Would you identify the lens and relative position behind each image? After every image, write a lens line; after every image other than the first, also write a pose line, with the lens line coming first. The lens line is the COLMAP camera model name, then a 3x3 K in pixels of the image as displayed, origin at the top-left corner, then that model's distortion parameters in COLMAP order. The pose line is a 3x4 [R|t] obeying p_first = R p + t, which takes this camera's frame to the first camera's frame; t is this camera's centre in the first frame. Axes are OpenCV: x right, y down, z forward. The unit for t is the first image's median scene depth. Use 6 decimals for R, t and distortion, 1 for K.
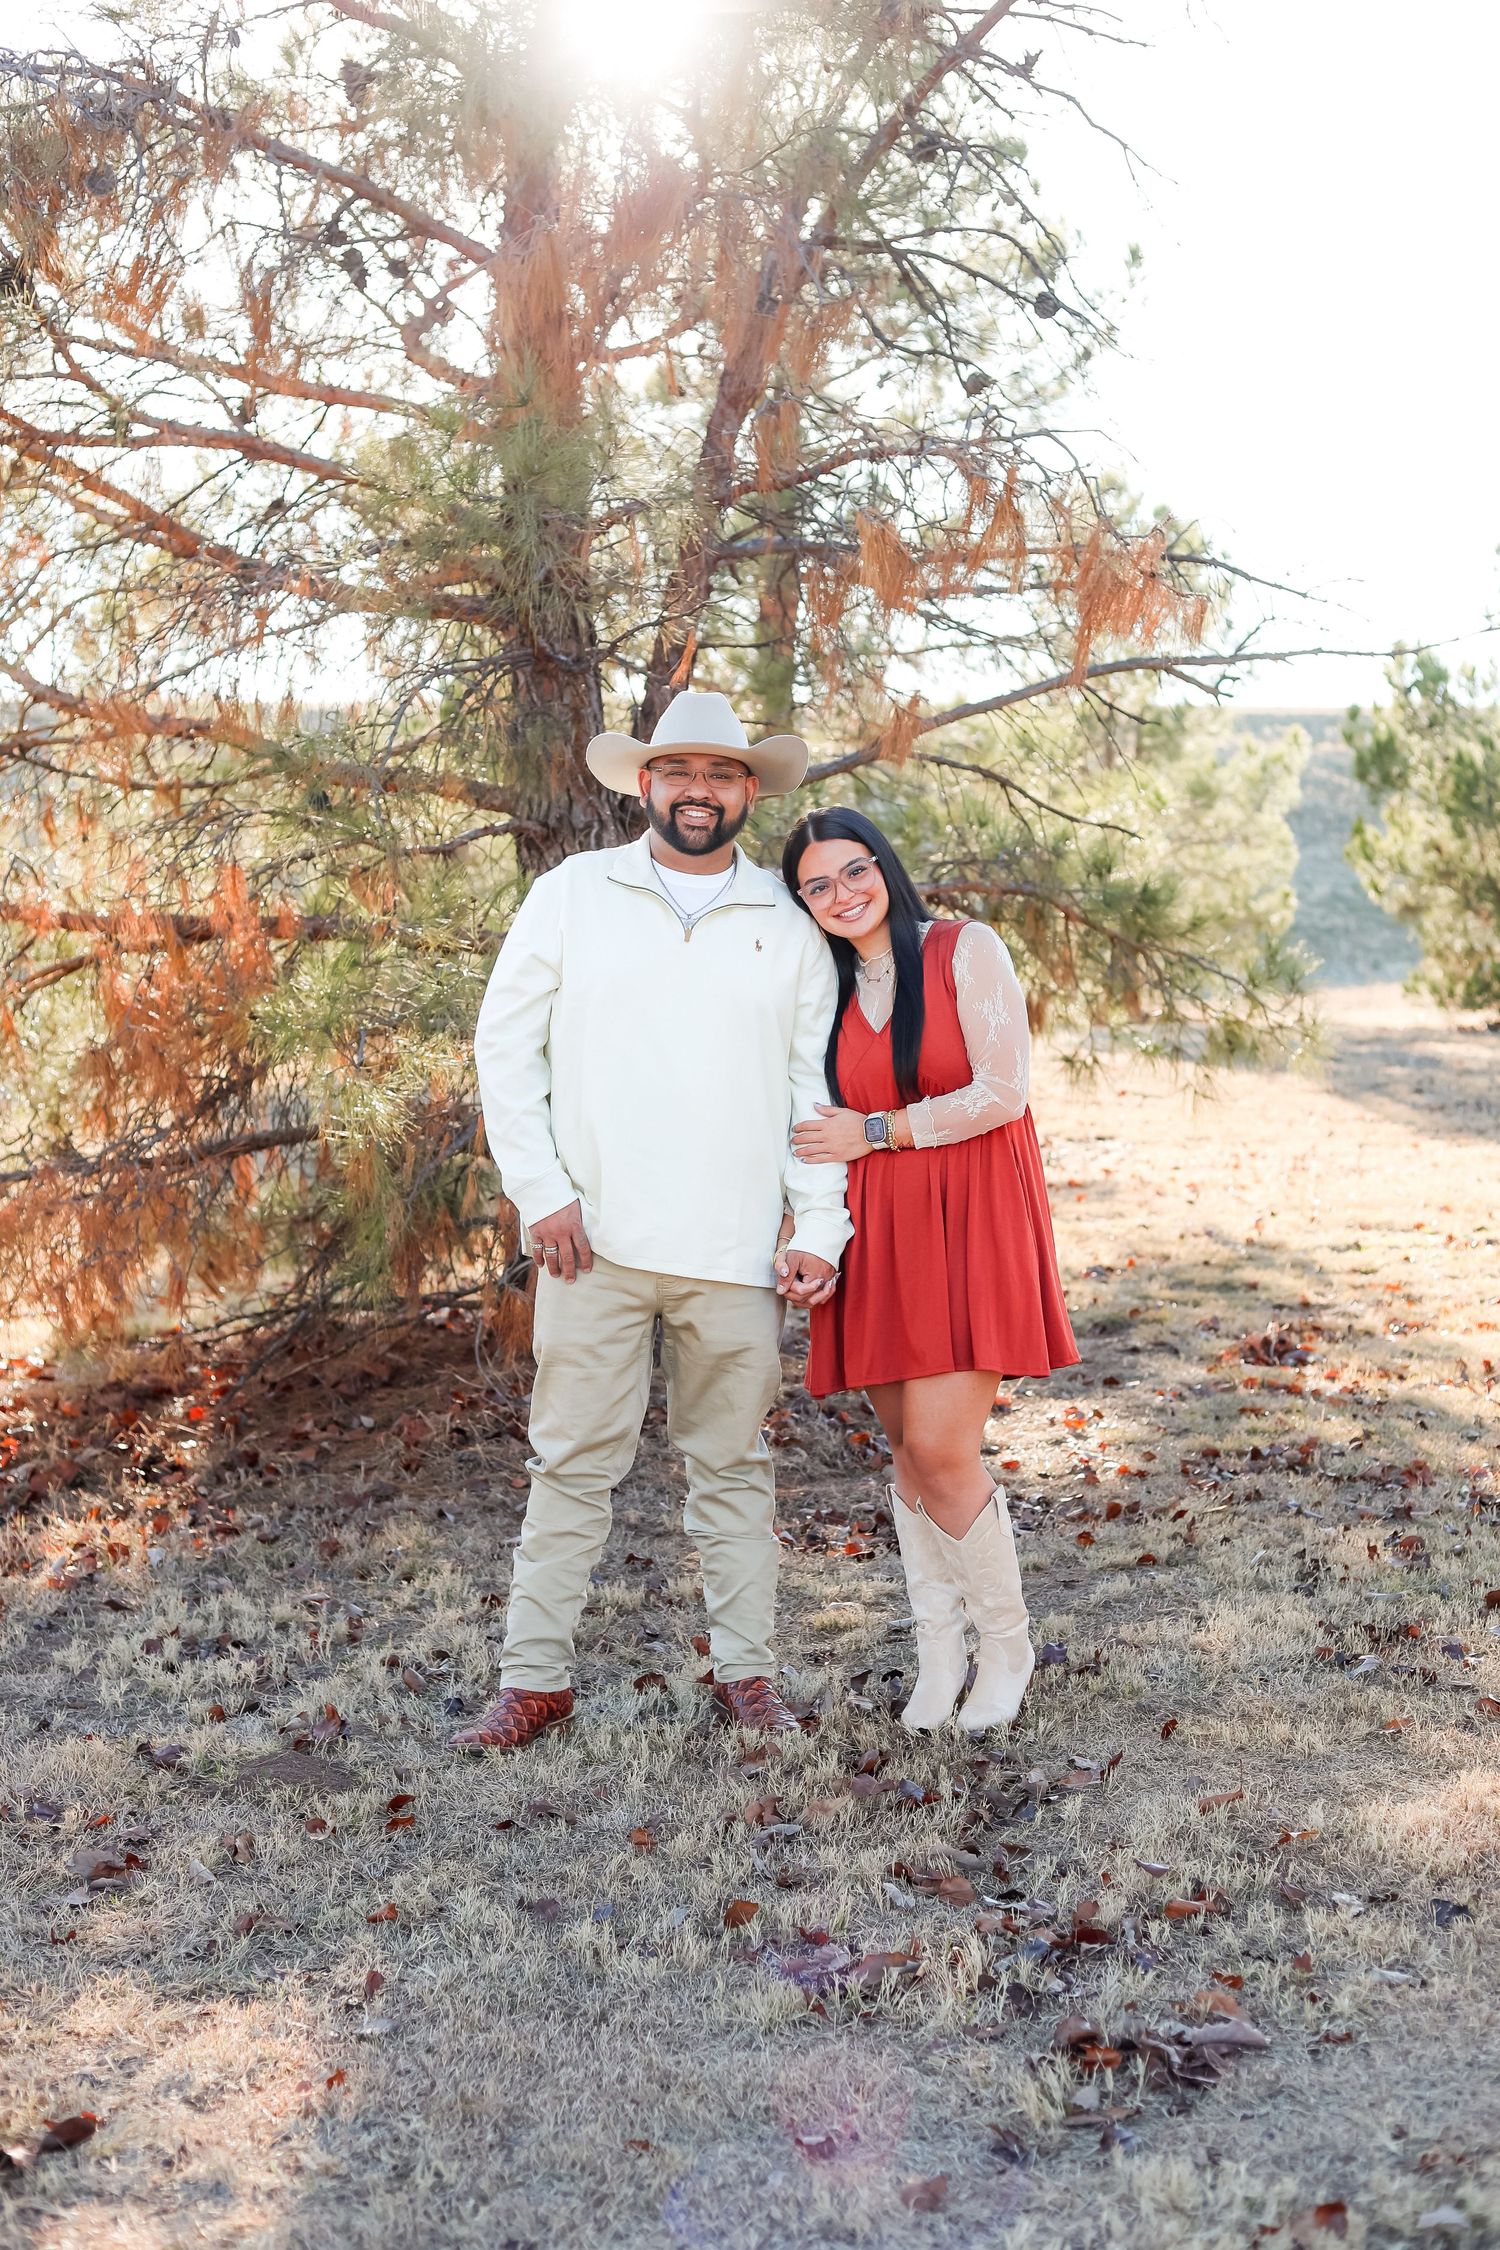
lens RADIAL K [[3348.2, 0, 750.0], [0, 3348.2, 1125.0], [0, 0, 1]] dist [-0.075738, -0.036303]
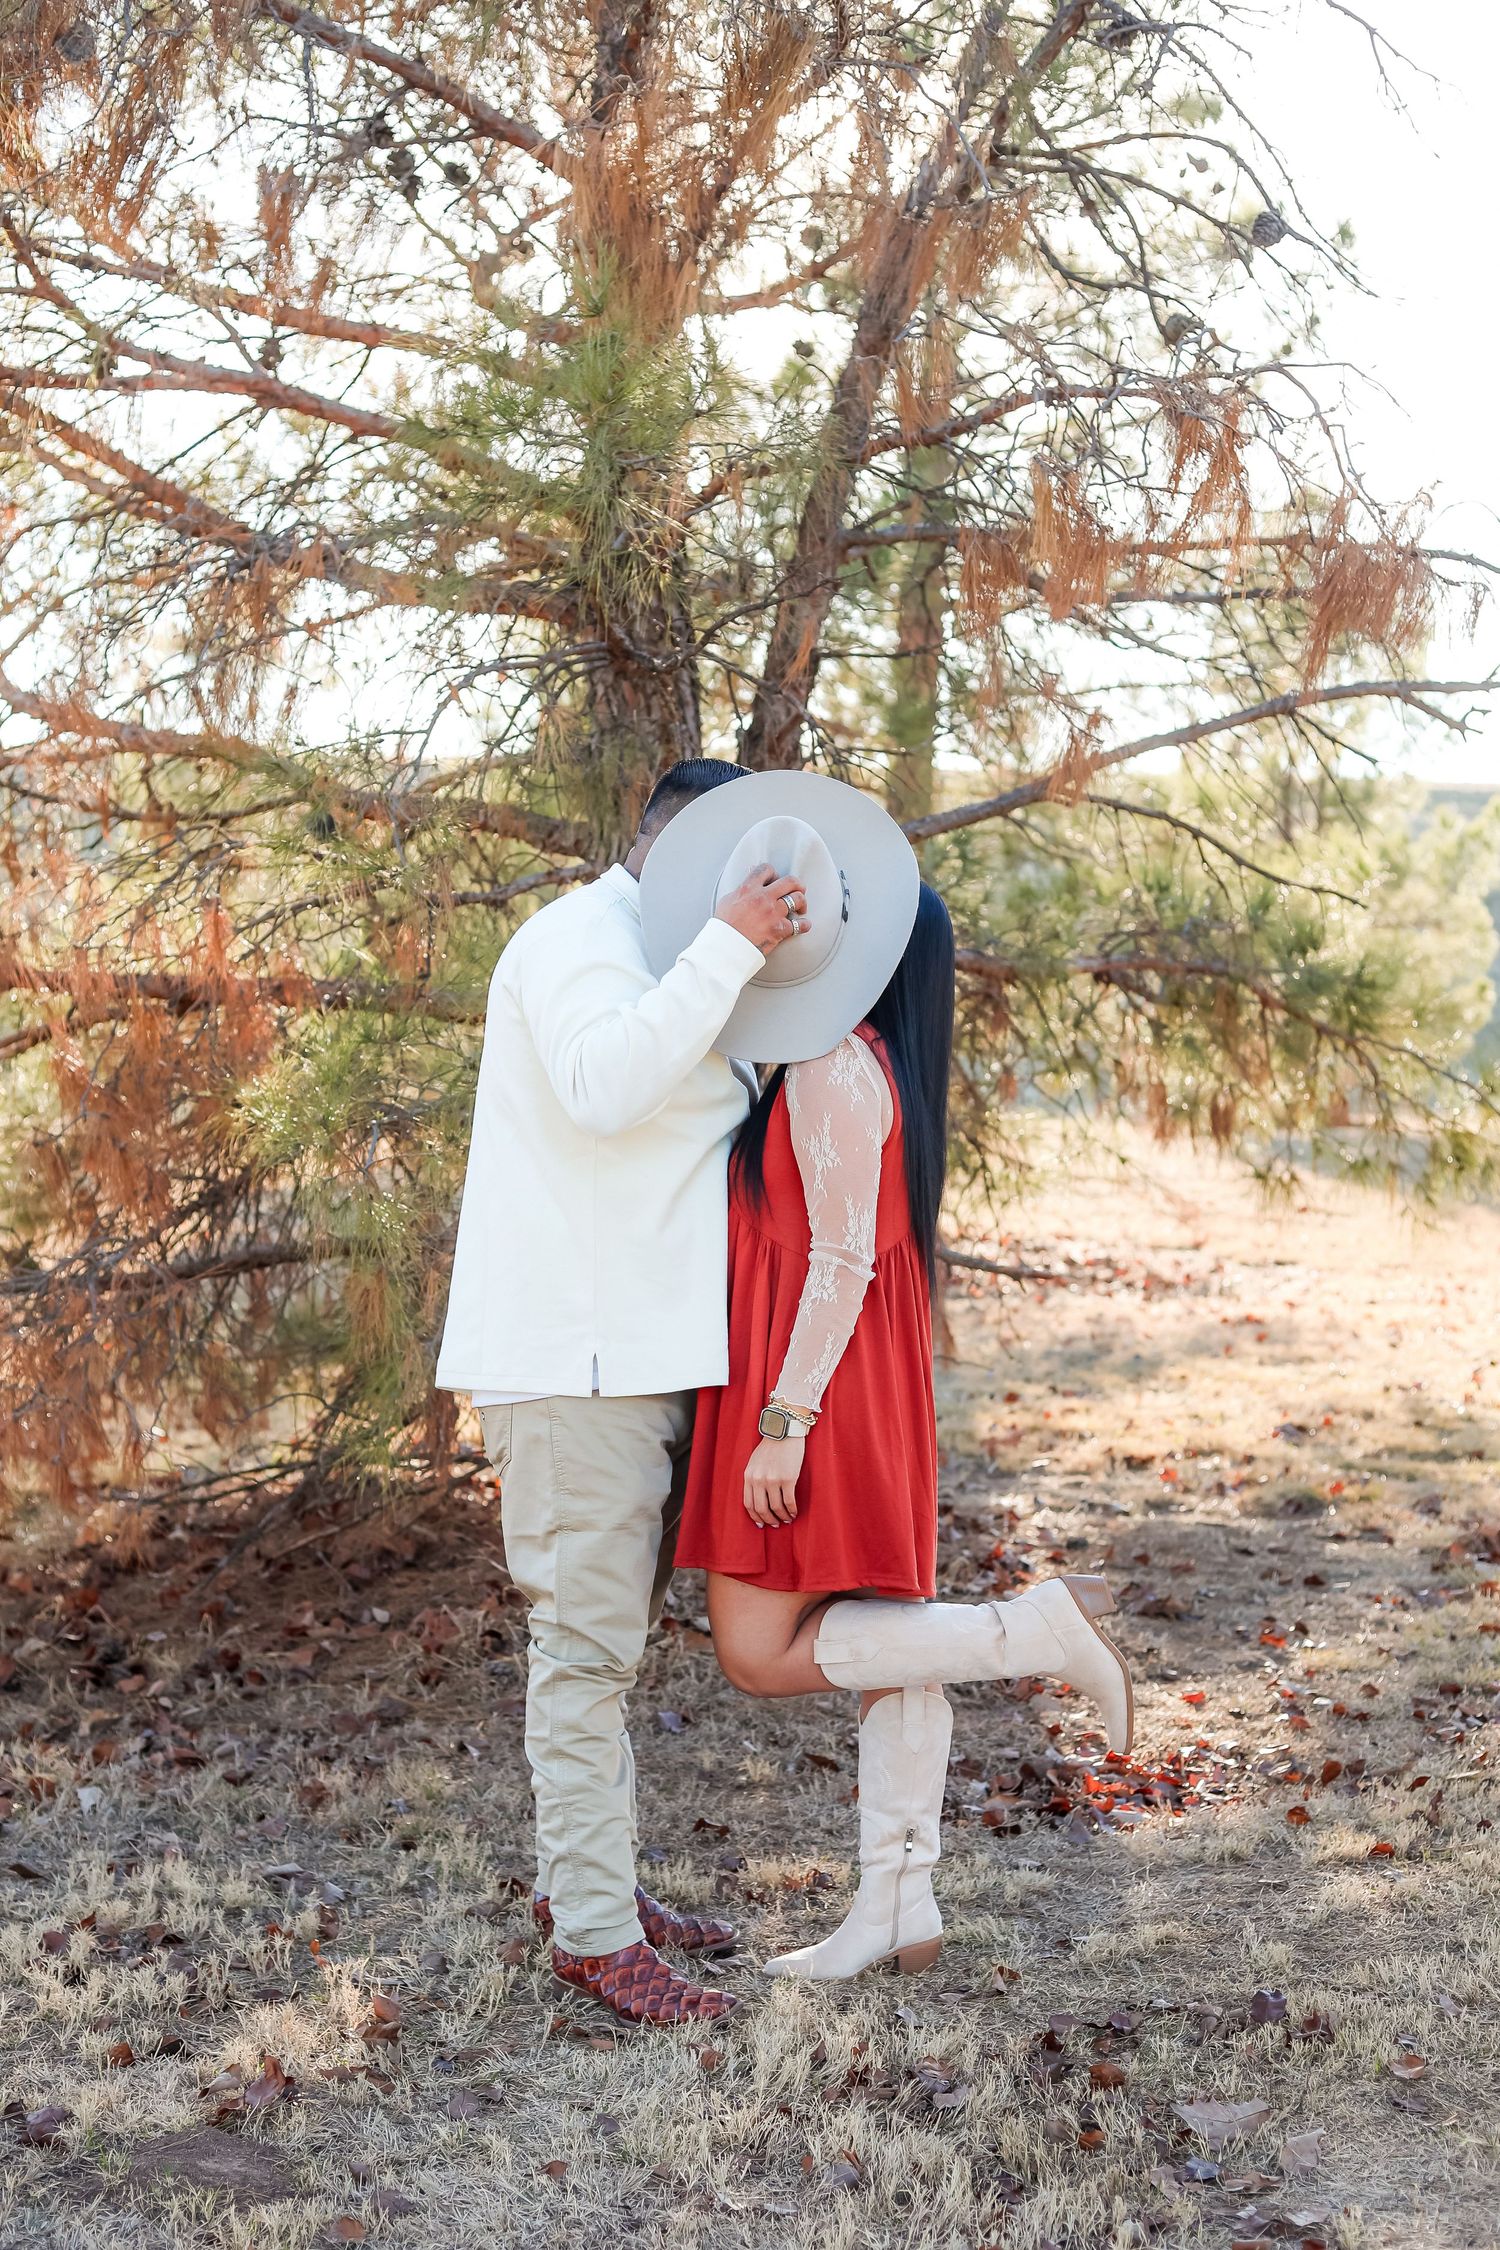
lens RADIAL K [[3348.2, 0, 750.0], [0, 3348.2, 1125.0], [0, 0, 1]] dist [-0.075738, -0.036303]
pose [[0.998988, 0.023402, -0.038414, 0.001005], [-0.024371, 0.999391, -0.024965, -0.010311], [0.037806, 0.025876, 0.998950, 0.210222]]
